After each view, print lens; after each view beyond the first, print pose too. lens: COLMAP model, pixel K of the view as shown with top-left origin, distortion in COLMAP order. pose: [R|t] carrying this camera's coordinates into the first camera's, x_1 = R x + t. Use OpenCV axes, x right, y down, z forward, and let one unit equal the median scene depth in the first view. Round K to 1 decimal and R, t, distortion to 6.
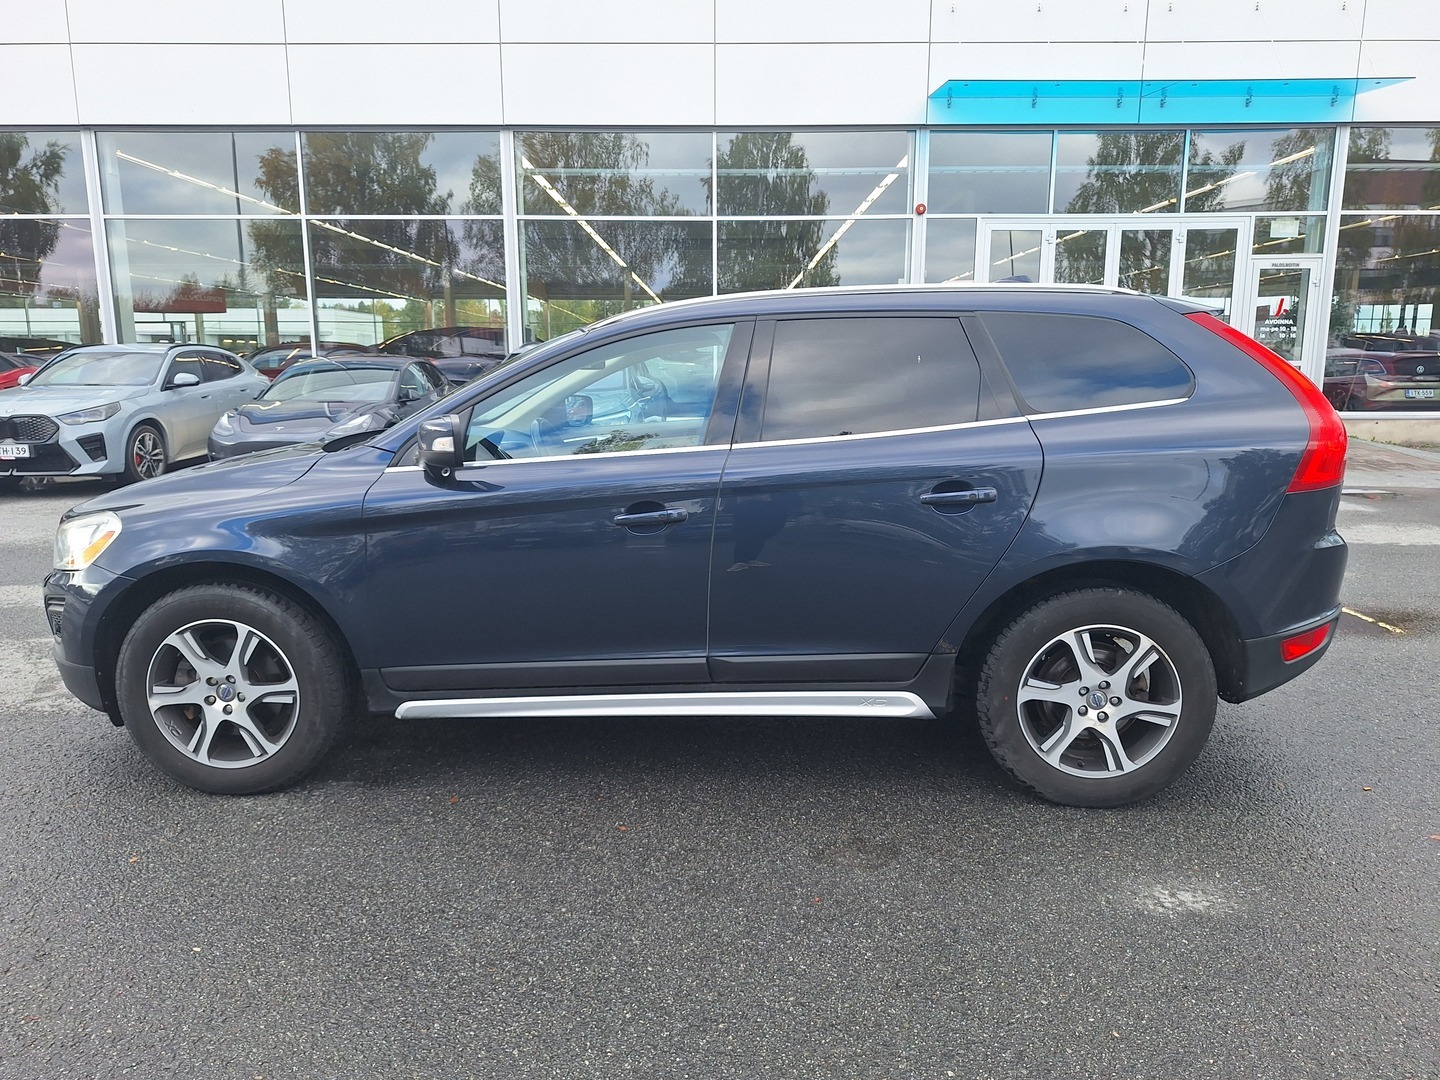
lens RADIAL K [[1014.5, 0, 730.7], [0, 1014.5, 545.6], [0, 0, 1]] dist [0.057315, -0.051801]
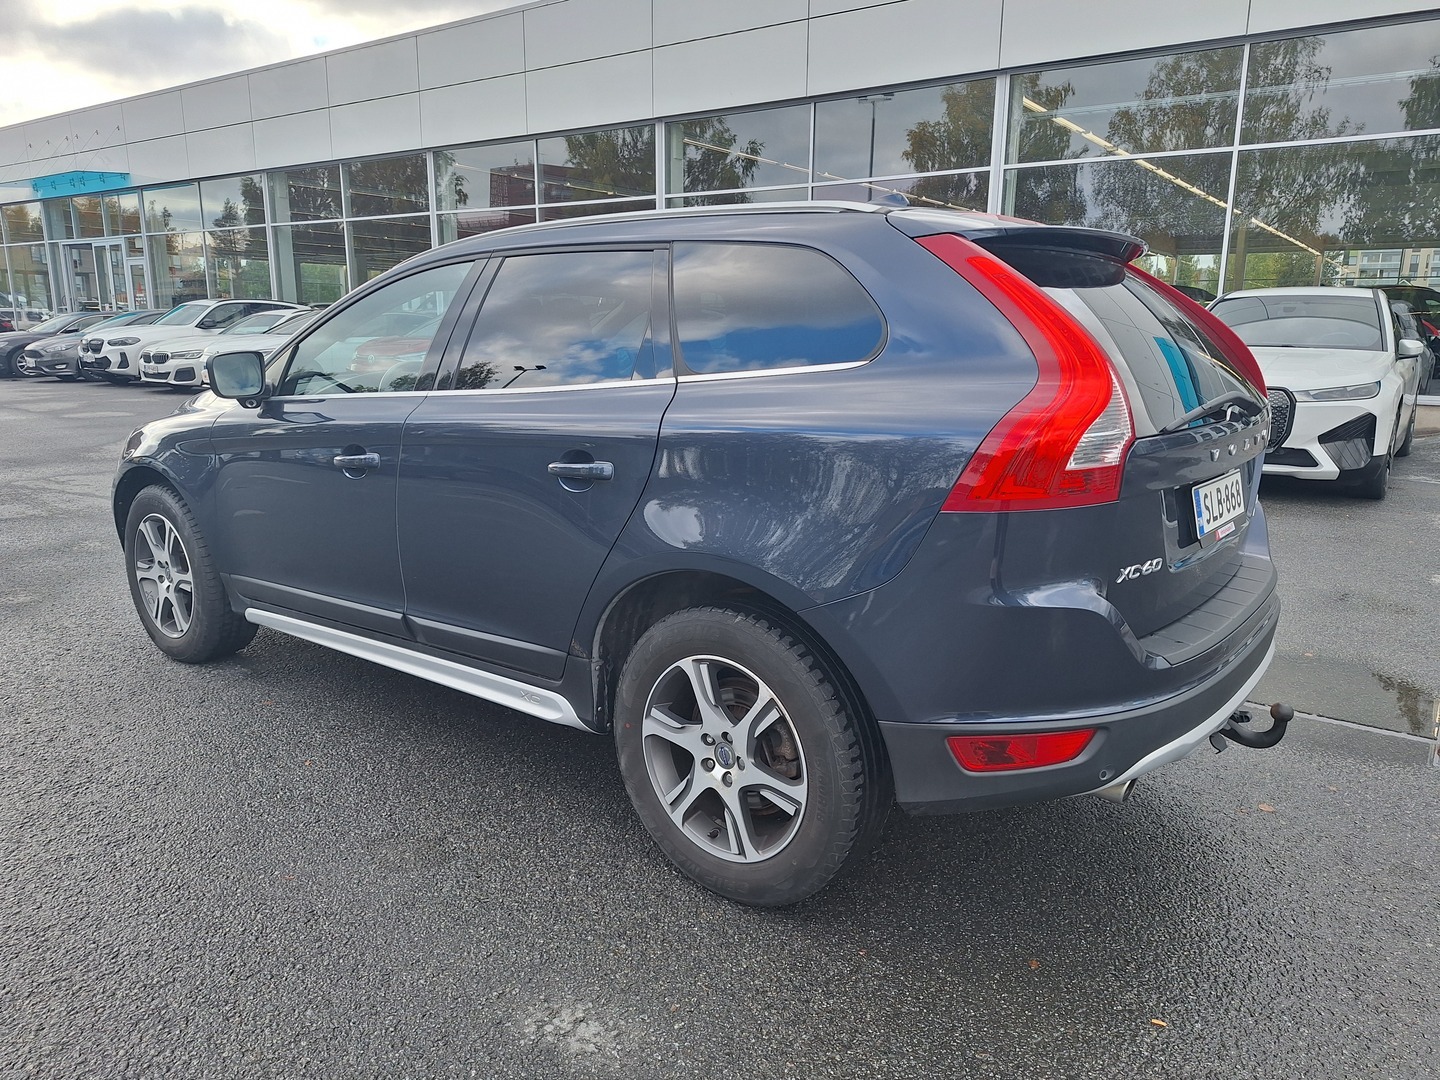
lens RADIAL K [[1014.5, 0, 733.5], [0, 1014.5, 533.8], [0, 0, 1]] dist [0.057315, -0.051801]
pose [[0.820555, 0.128672, -0.556896, 0.741285], [-0.115001, 0.991572, 0.059658, -0.055899], [0.559879, 0.015091, 0.828437, 0.367654]]
